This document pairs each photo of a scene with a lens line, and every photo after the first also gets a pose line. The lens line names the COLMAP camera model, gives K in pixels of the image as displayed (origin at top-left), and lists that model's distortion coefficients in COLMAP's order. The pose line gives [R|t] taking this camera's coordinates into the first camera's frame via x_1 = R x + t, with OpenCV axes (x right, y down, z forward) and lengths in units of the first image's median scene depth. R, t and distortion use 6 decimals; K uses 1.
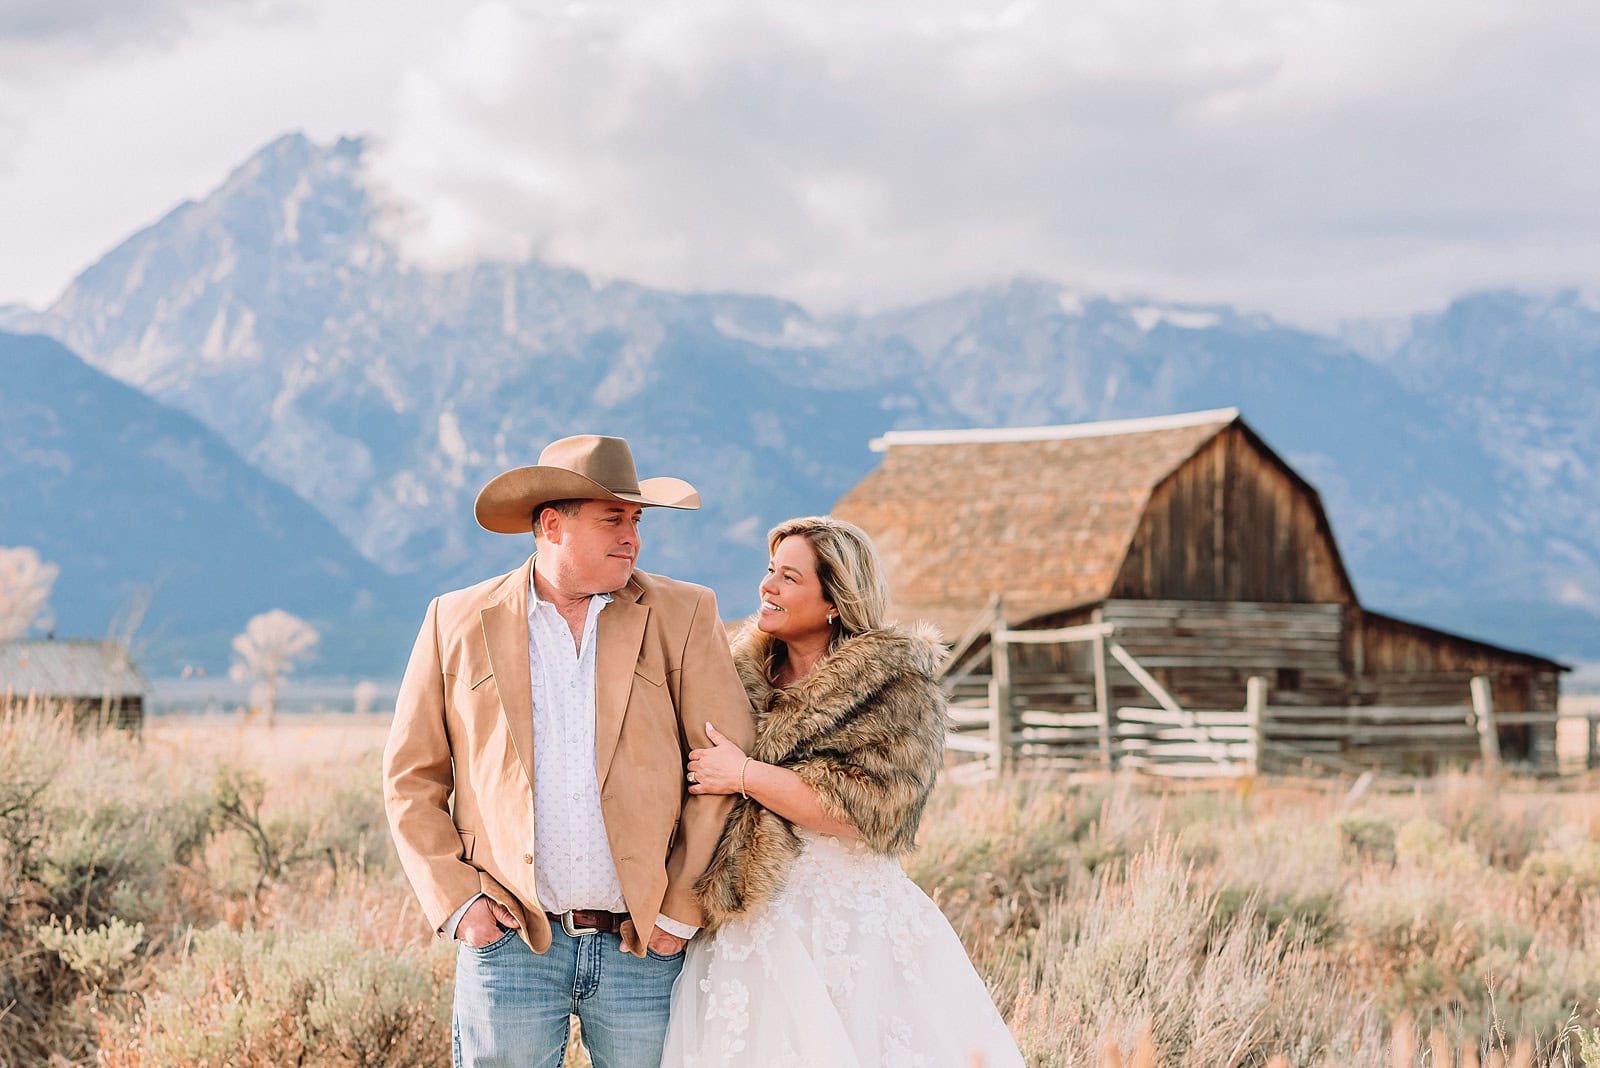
lens RADIAL K [[4302.6, 0, 800.0], [0, 4302.6, 534.0], [0, 0, 1]] dist [0.034553, -1.517235]
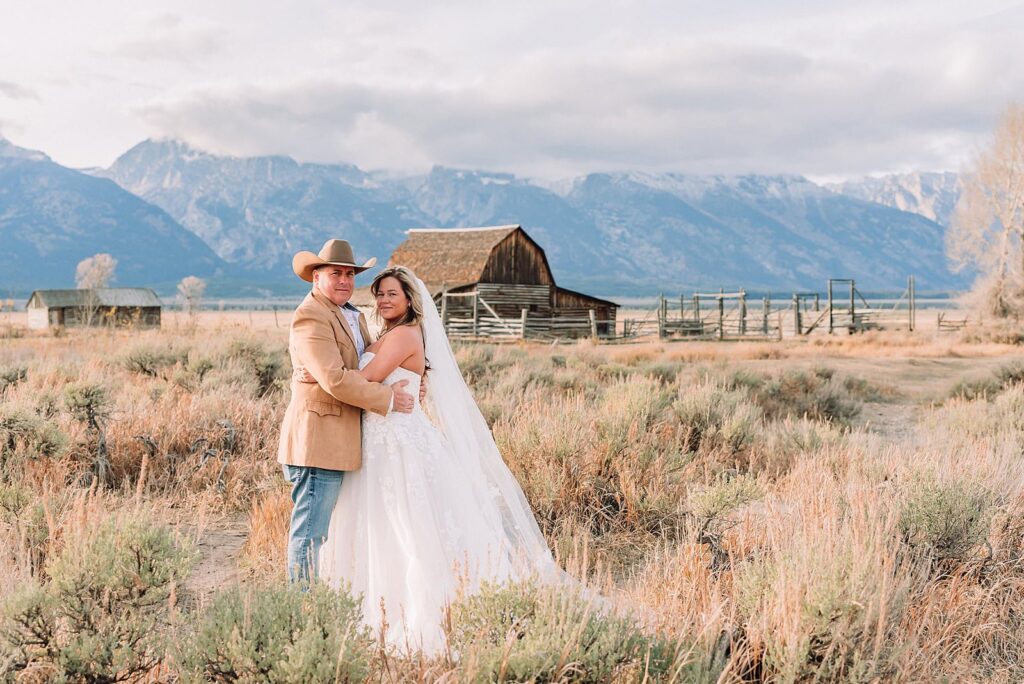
lens RADIAL K [[1474.8, 0, 512.0], [0, 1474.8, 342.0], [0, 0, 1]] dist [0.011633, 0.004006]
pose [[0.994828, 0.010501, 0.101029, -0.014204], [-0.016792, 0.997959, 0.061616, -0.008618], [-0.100176, -0.062993, 0.992974, -0.100900]]
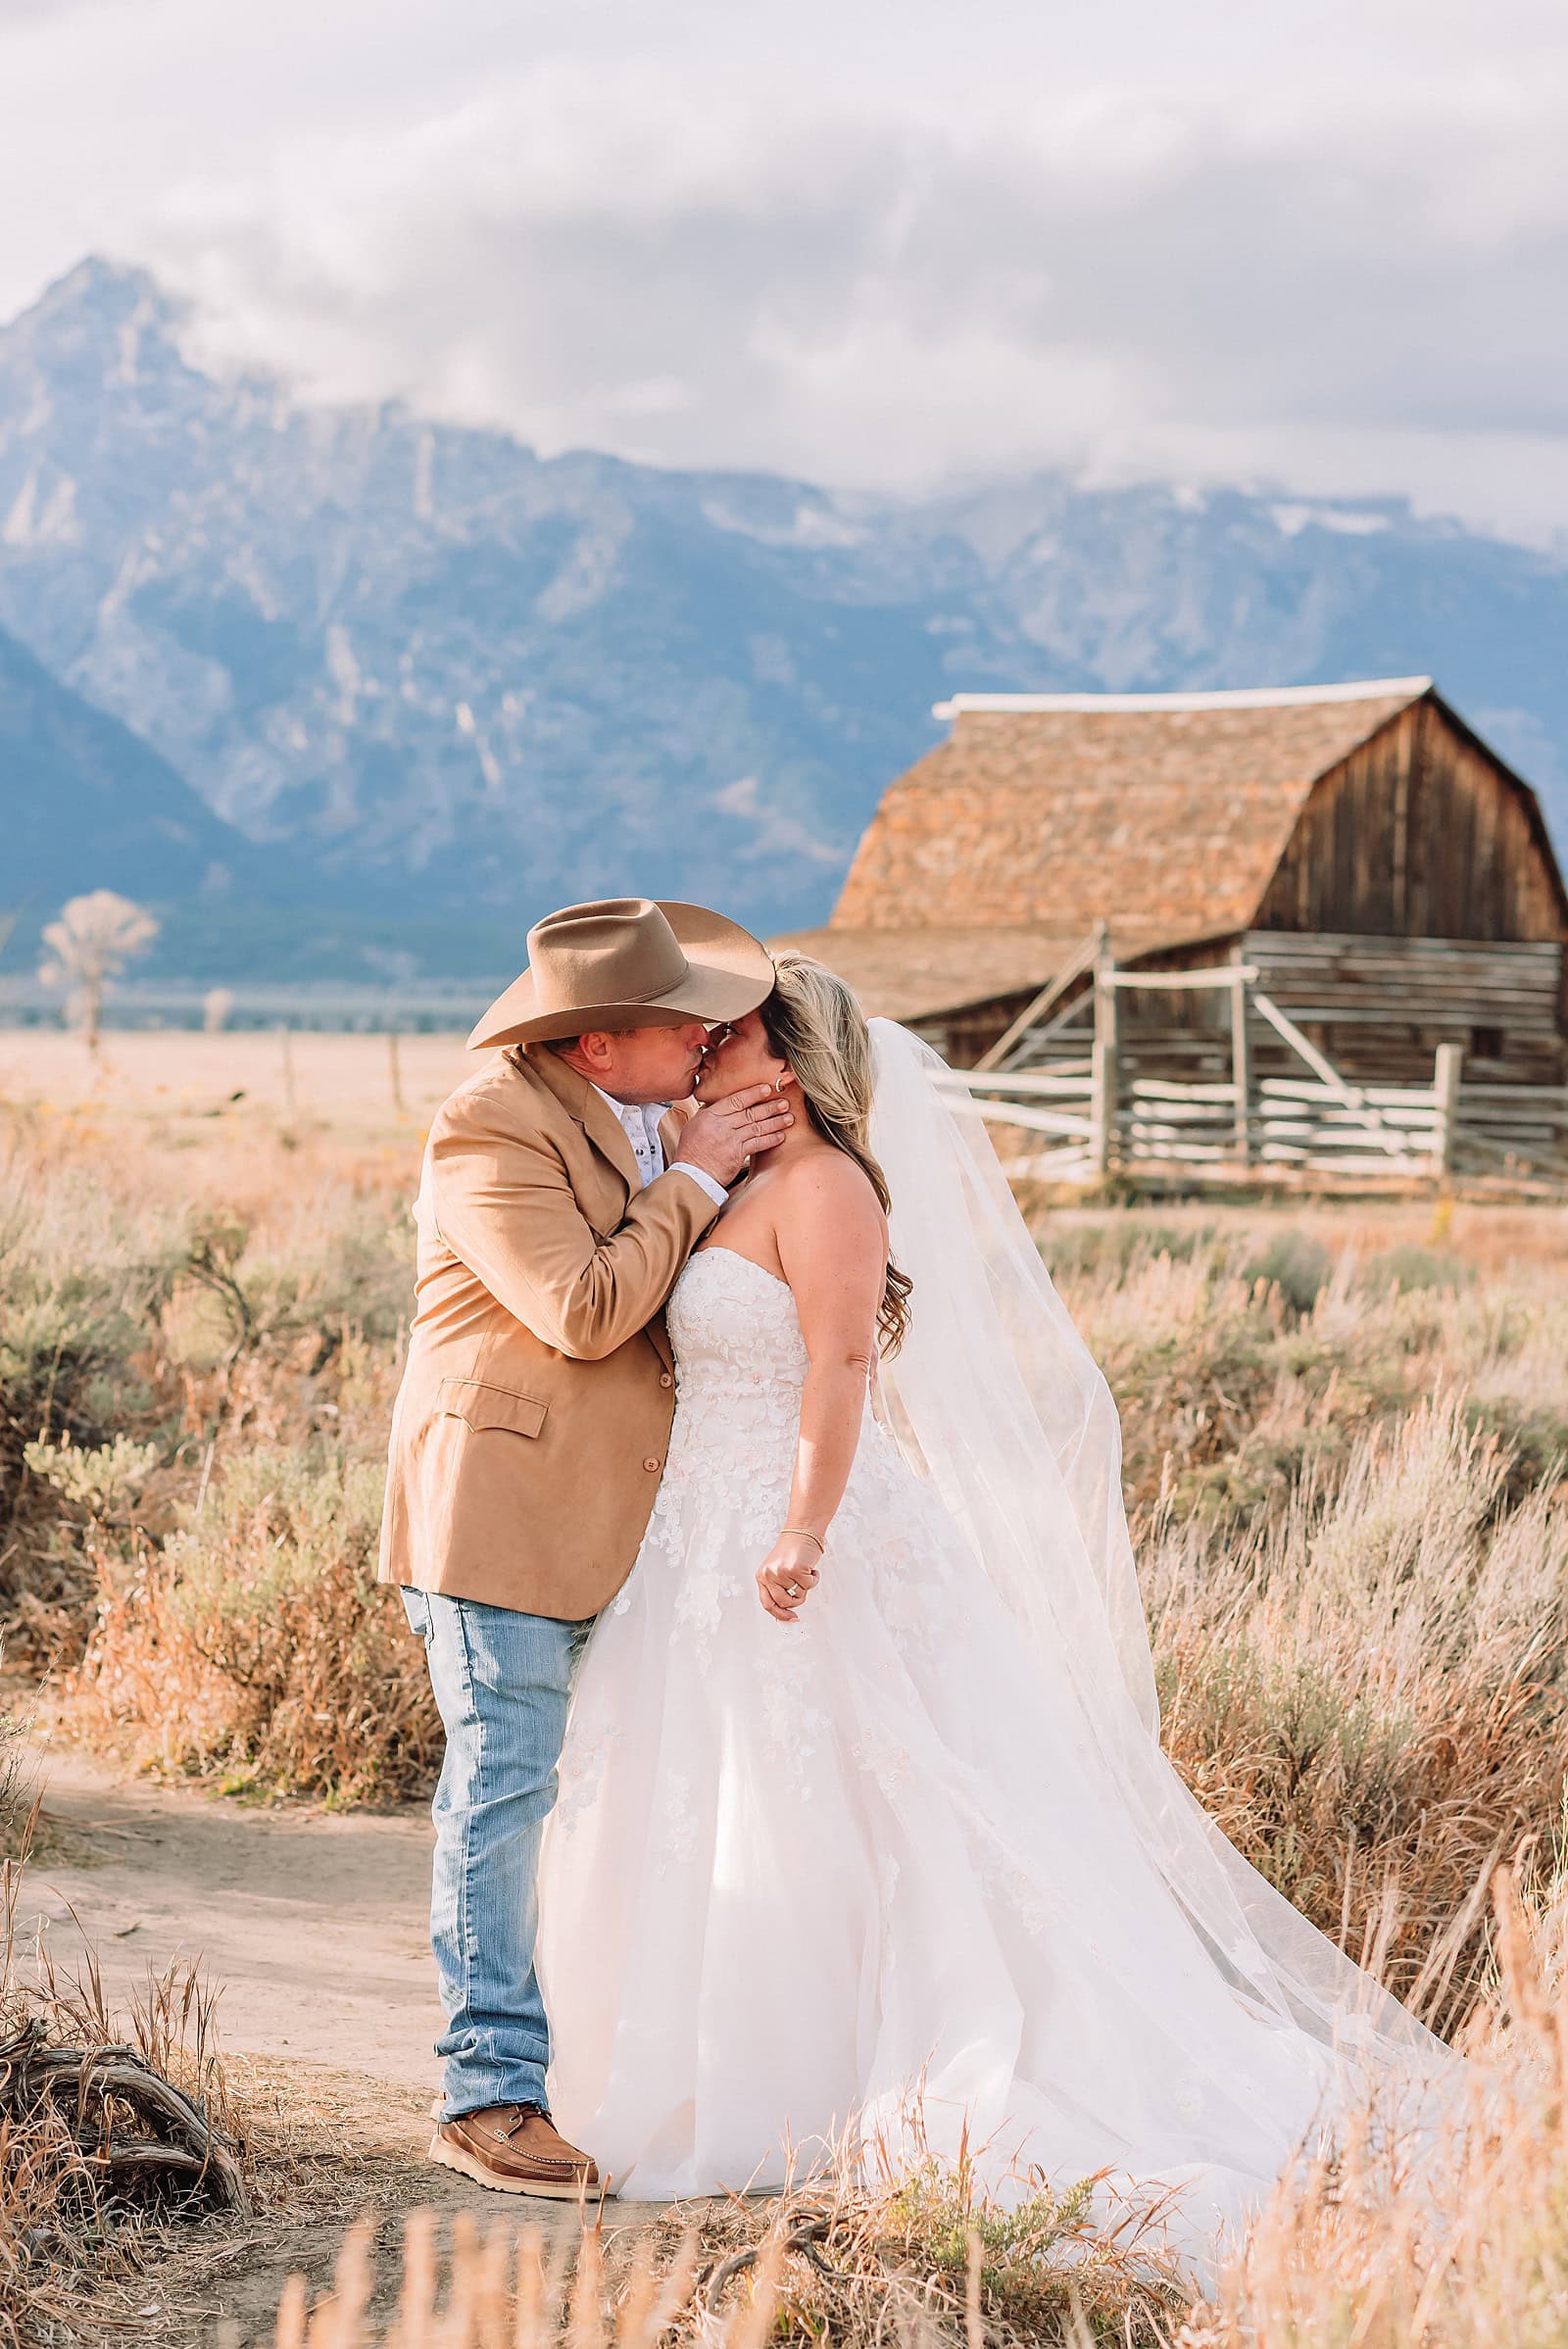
lens RADIAL K [[5860.6, 0, 784.0], [0, 5860.6, 1174.5], [0, 0, 1]] dist [-0.007287, -0.349237]
pose [[0.999671, 0.025616, -0.001545, -0.006176], [-0.025461, 0.997552, 0.065122, -0.006253], [0.003210, -0.065061, 0.997876, -0.017220]]
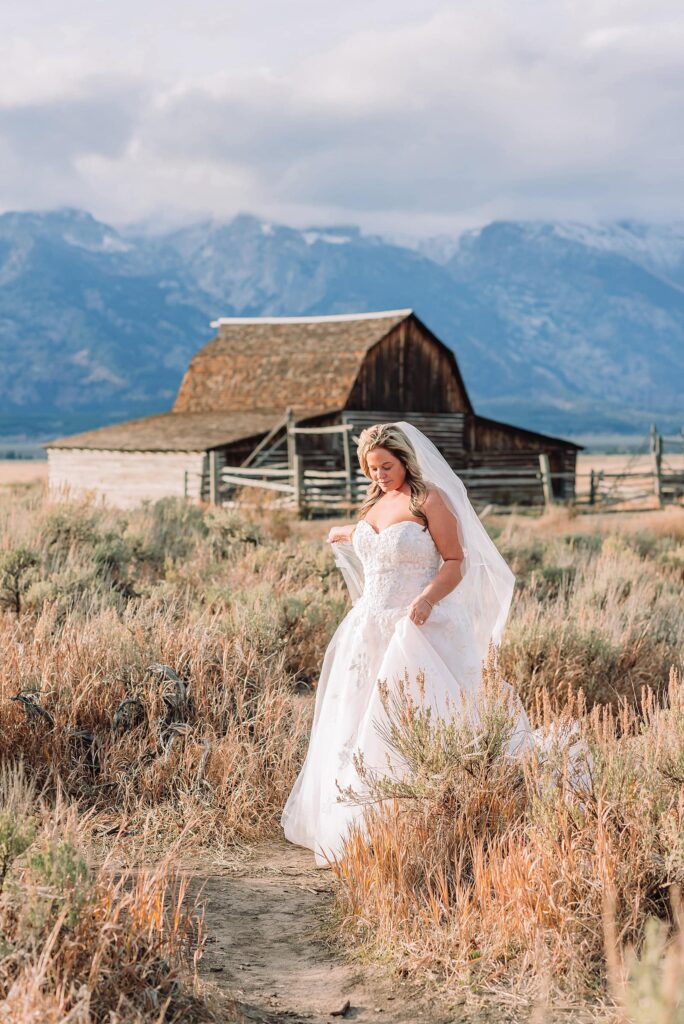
lens RADIAL K [[2489.8, 0, 342.0], [0, 2489.8, 512.0], [0, 0, 1]] dist [0.026096, -0.402036]
pose [[0.994899, 0.003853, 0.100805, -0.036652], [-0.010164, 0.998014, 0.062165, -0.007568], [-0.100365, -0.062873, 0.992962, -0.080546]]
